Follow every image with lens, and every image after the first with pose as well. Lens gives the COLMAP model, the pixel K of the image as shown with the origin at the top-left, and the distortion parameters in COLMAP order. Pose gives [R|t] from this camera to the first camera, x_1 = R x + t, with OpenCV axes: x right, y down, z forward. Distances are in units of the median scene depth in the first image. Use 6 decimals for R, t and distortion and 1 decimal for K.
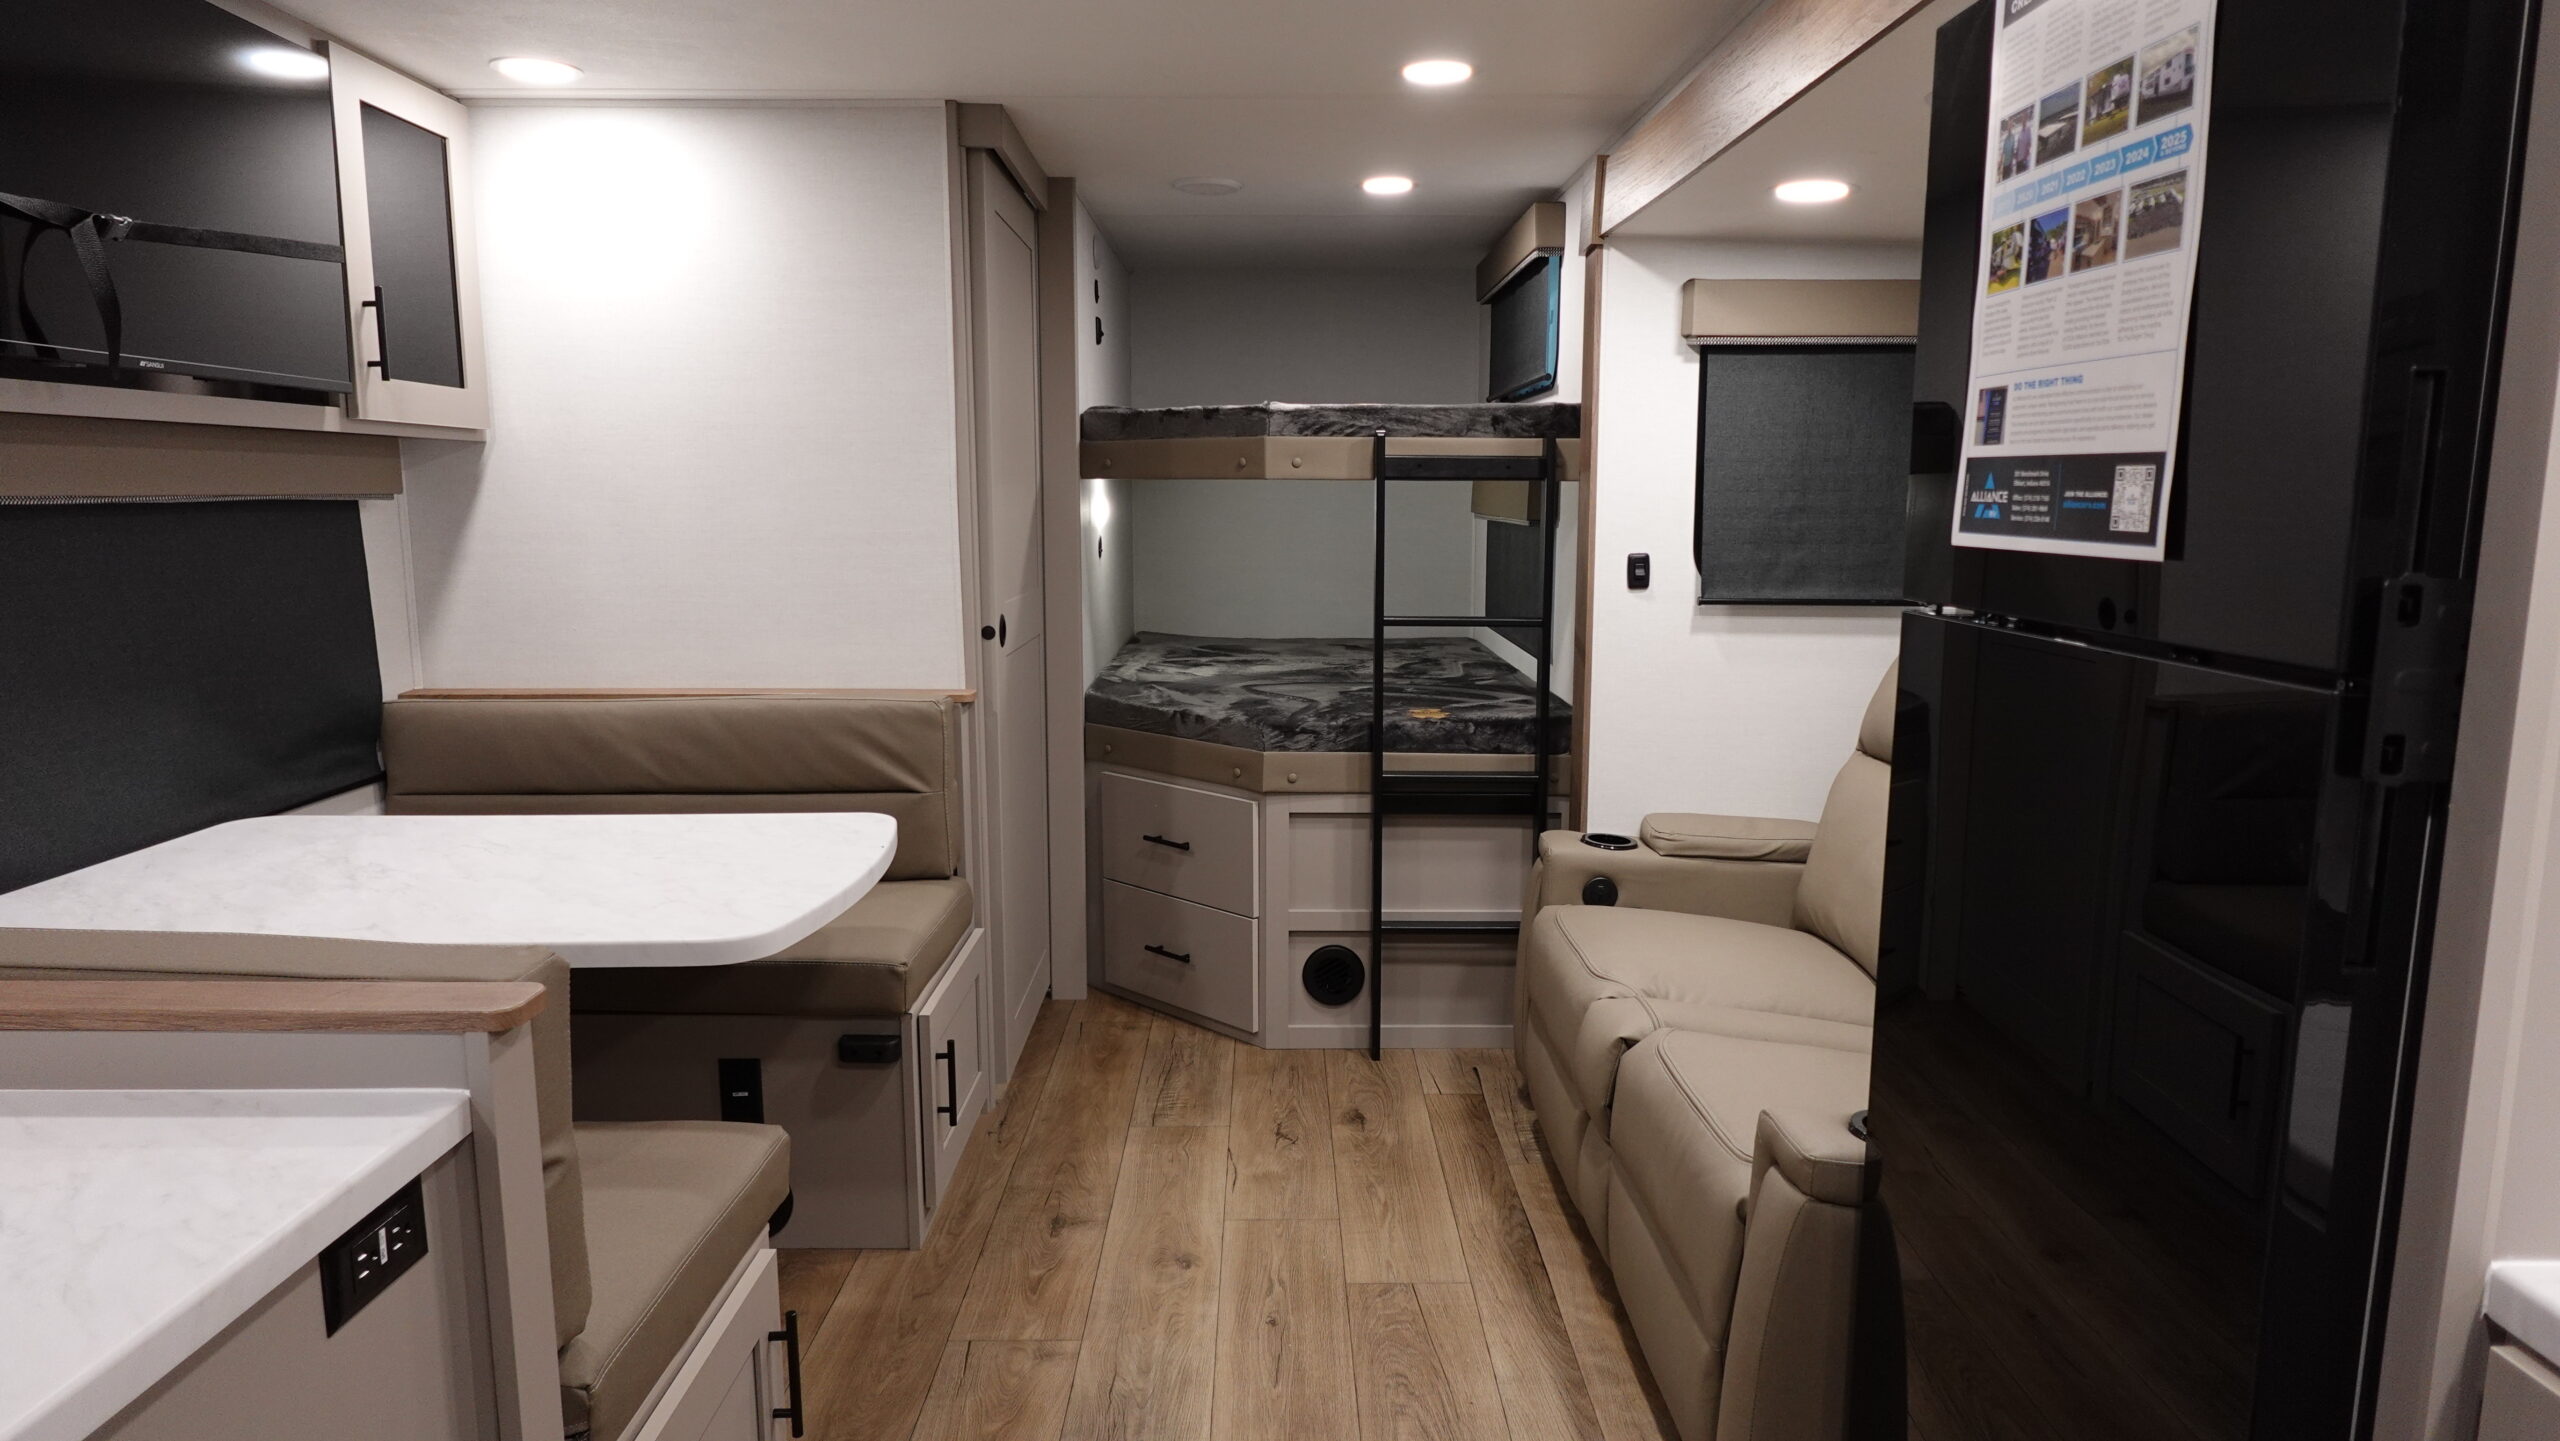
lens RADIAL K [[1504.0, 0, 1279.4], [0, 1504.0, 718.7], [0, 0, 1]] dist [-0.003243, 0.002596]
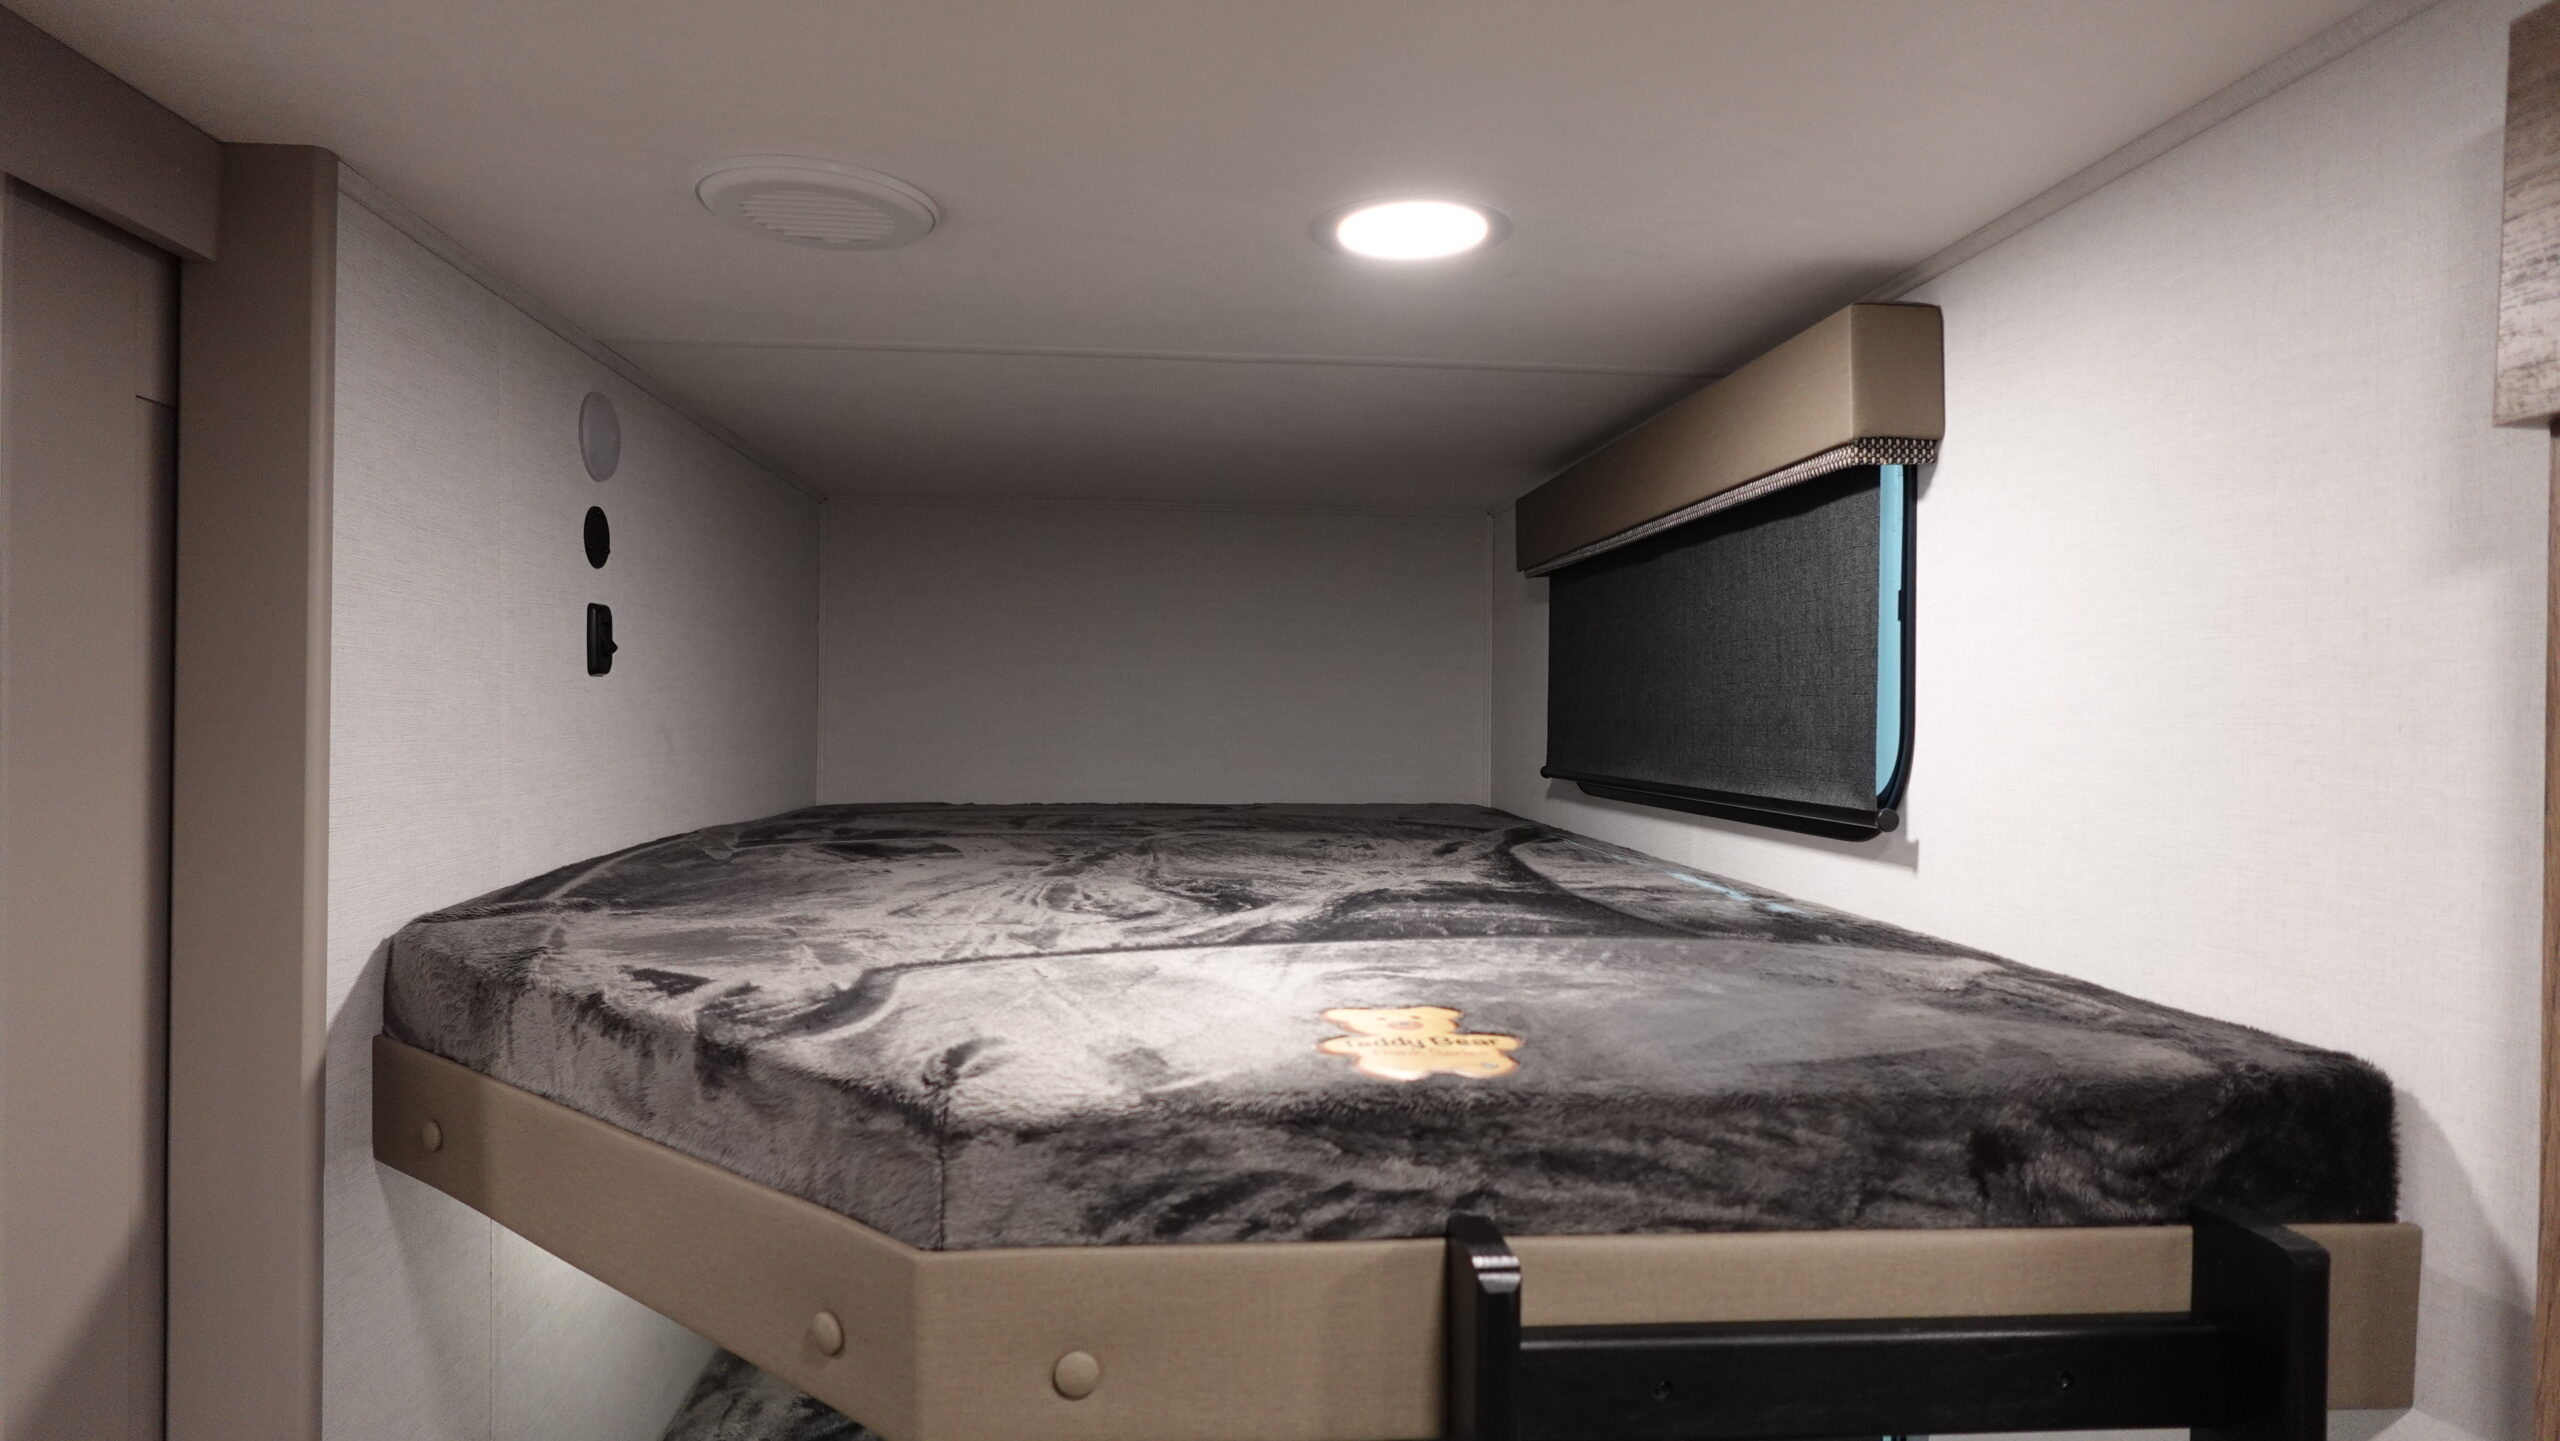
lens RADIAL K [[1504.0, 0, 1279.4], [0, 1504.0, 718.7], [0, 0, 1]] dist [-0.003243, 0.002596]
pose [[0.996104, 0.008828, 0.087742, 0.019962], [0.004851, 0.987984, -0.154478, -0.220539], [-0.088051, 0.154302, 0.984092, 0.758754]]
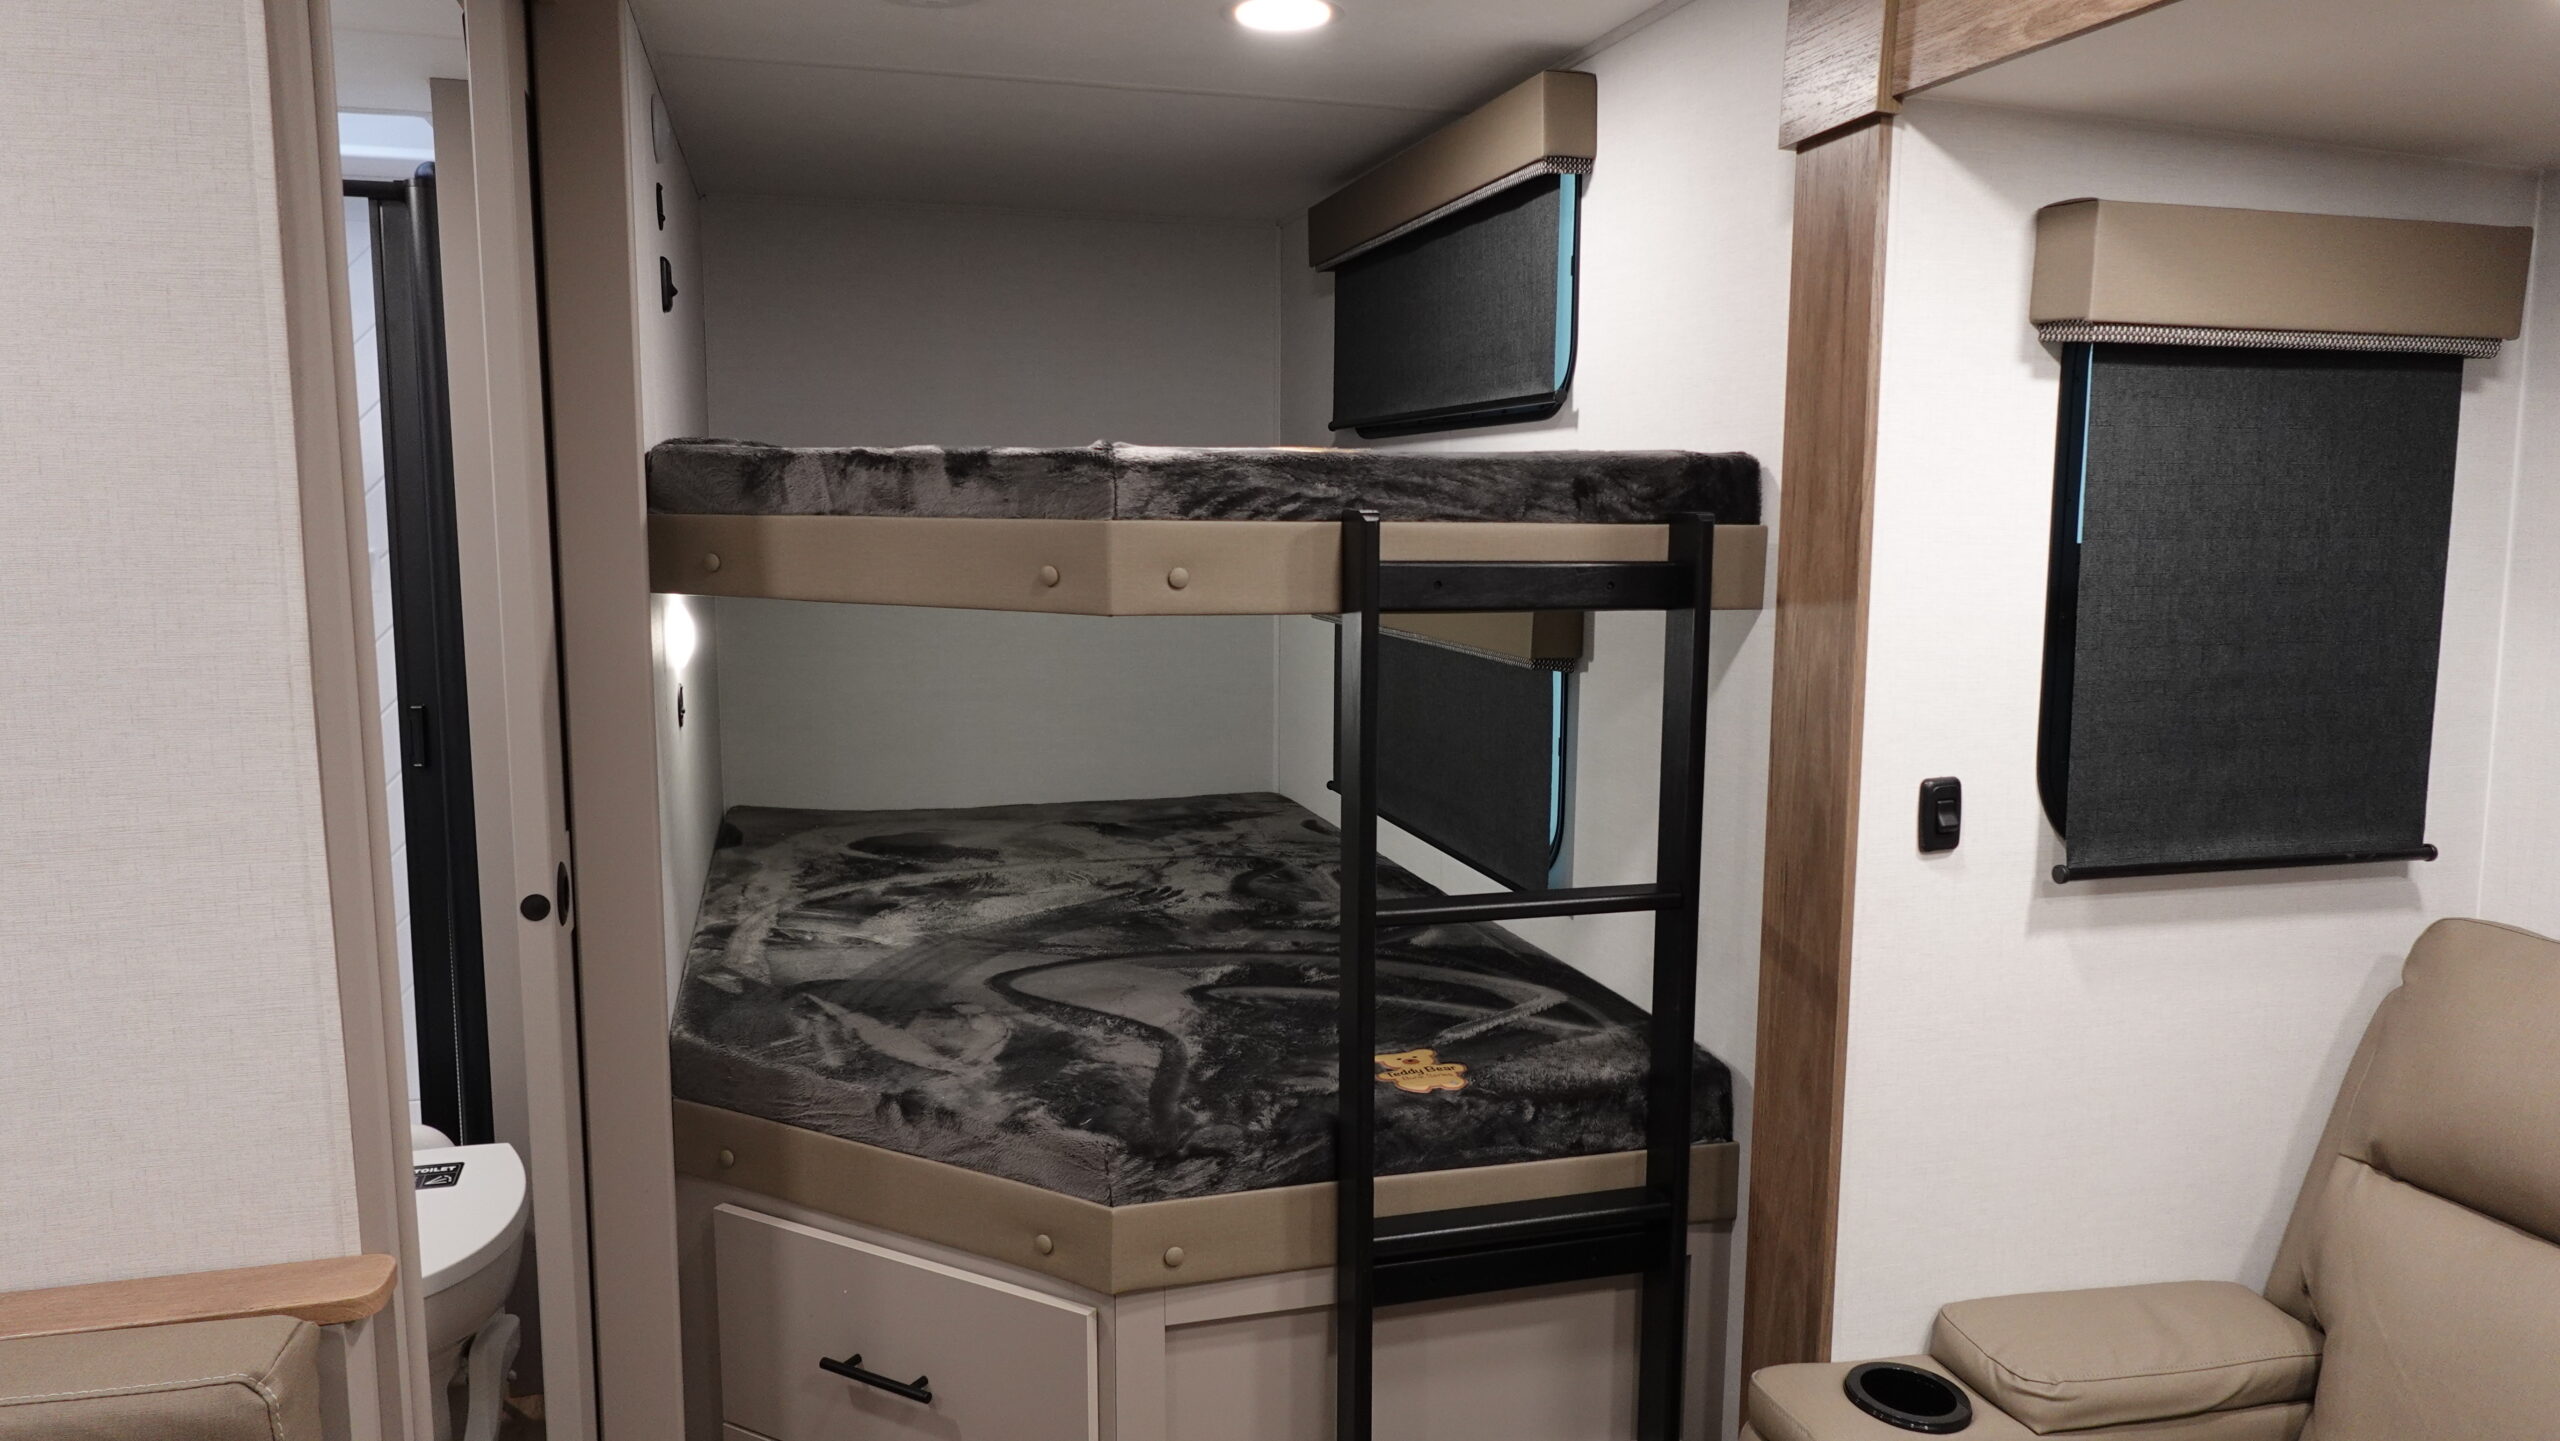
lens RADIAL K [[1659.5, 0, 1290.1], [0, 1659.5, 724.7], [0, 0, 1]] dist [-0.005285, 0.000855]
pose [[0.963161, -0.031774, 0.267042, -0.087501], [0.036992, 0.999210, -0.014533, -0.114557], [-0.266369, 0.023876, 0.963575, 0.498866]]
